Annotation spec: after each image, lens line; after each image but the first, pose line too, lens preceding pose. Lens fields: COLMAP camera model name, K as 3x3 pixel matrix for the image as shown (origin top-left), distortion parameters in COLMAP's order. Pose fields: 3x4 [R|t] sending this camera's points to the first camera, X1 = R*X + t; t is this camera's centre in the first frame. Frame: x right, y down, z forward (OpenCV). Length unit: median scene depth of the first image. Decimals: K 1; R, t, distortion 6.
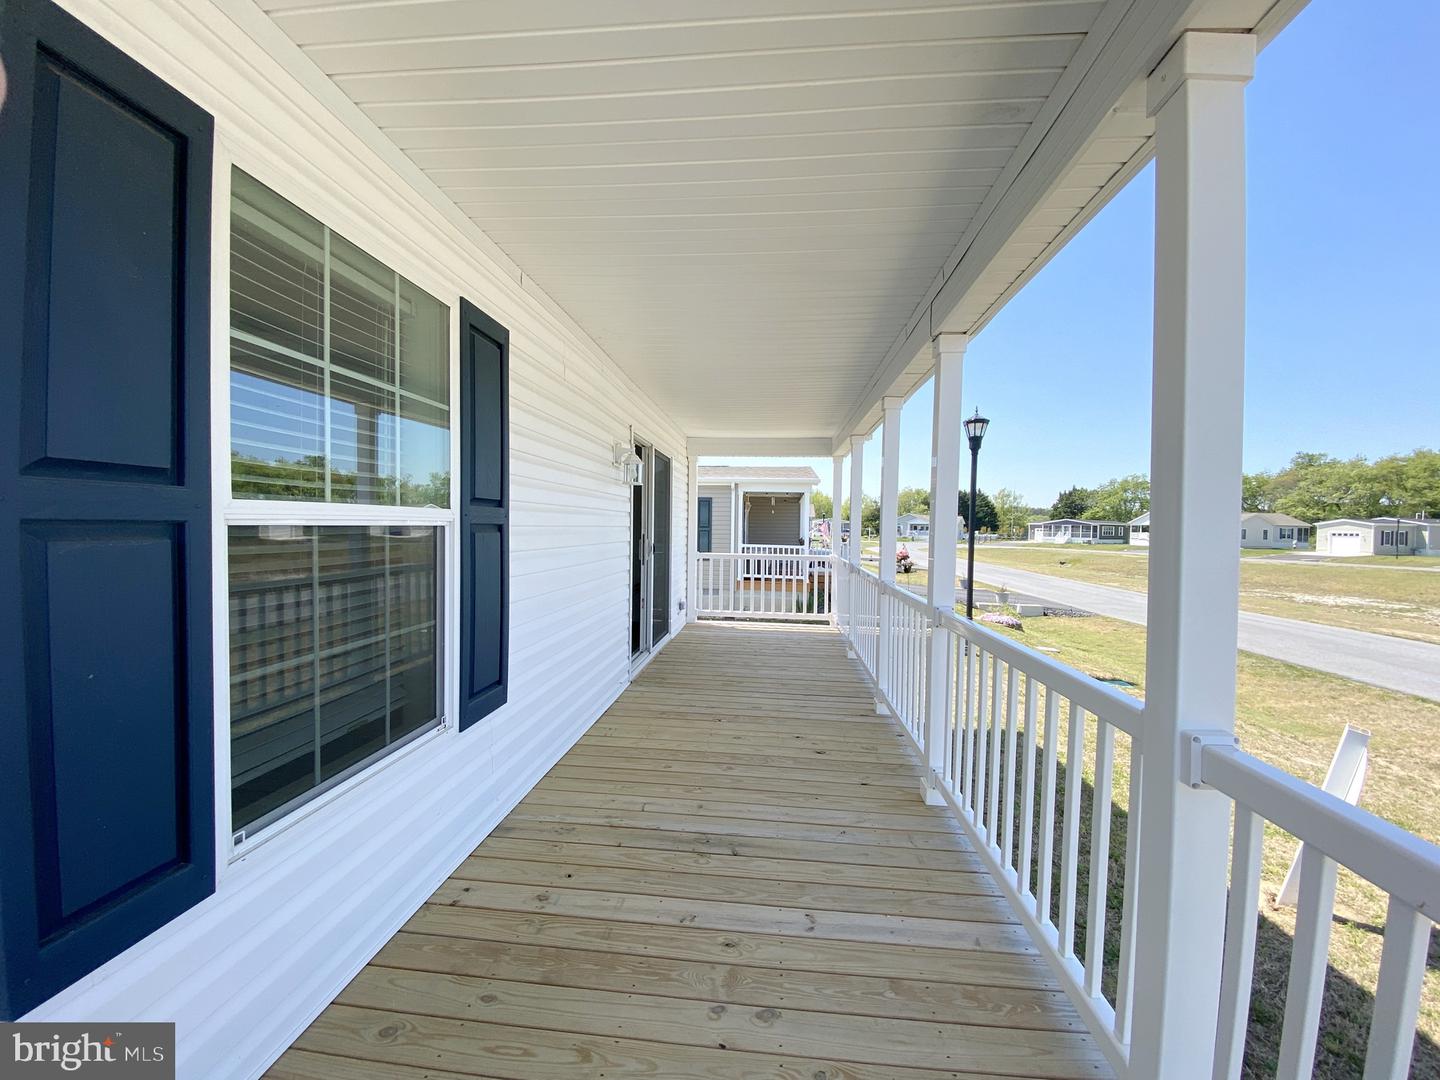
lens RADIAL K [[594.0, 0, 732.6], [0, 594.0, 537.8], [0, 0, 1]] dist [-0.001360, -0.016915]
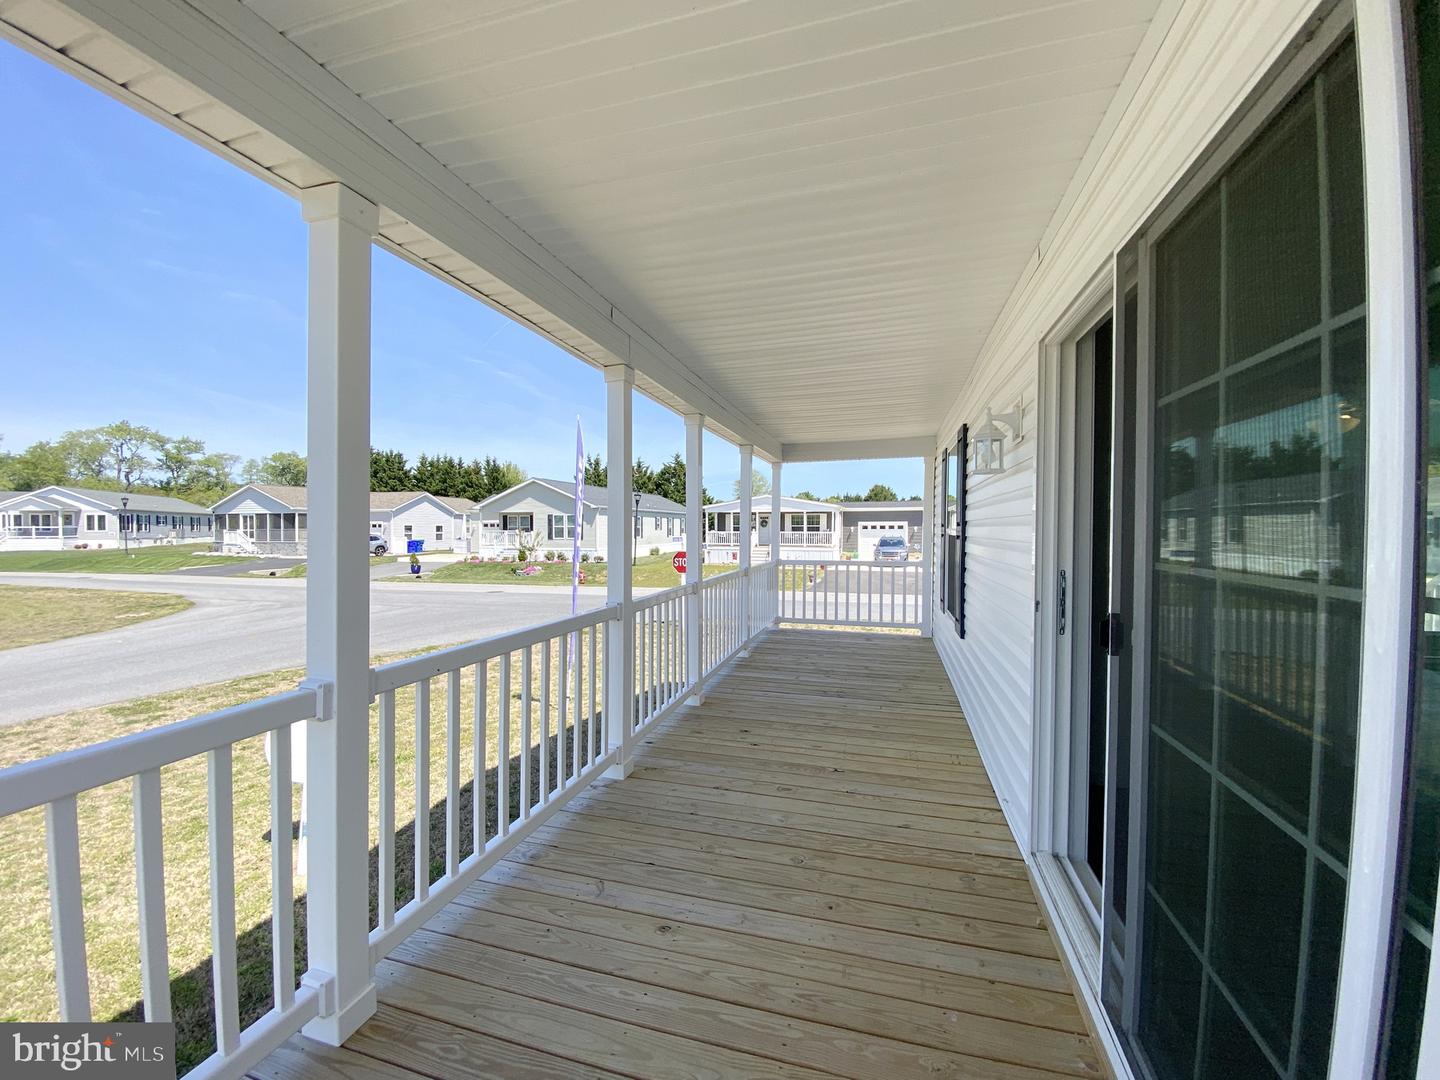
lens RADIAL K [[594.0, 0, 732.6], [0, 594.0, 537.8], [0, 0, 1]] dist [-0.001360, -0.016915]
pose [[-0.984226, -0.029535, 0.174433, -0.016000], [-0.023767, 0.999102, 0.035064, -0.046015], [-0.175312, 0.030365, -0.984045, 1.953033]]
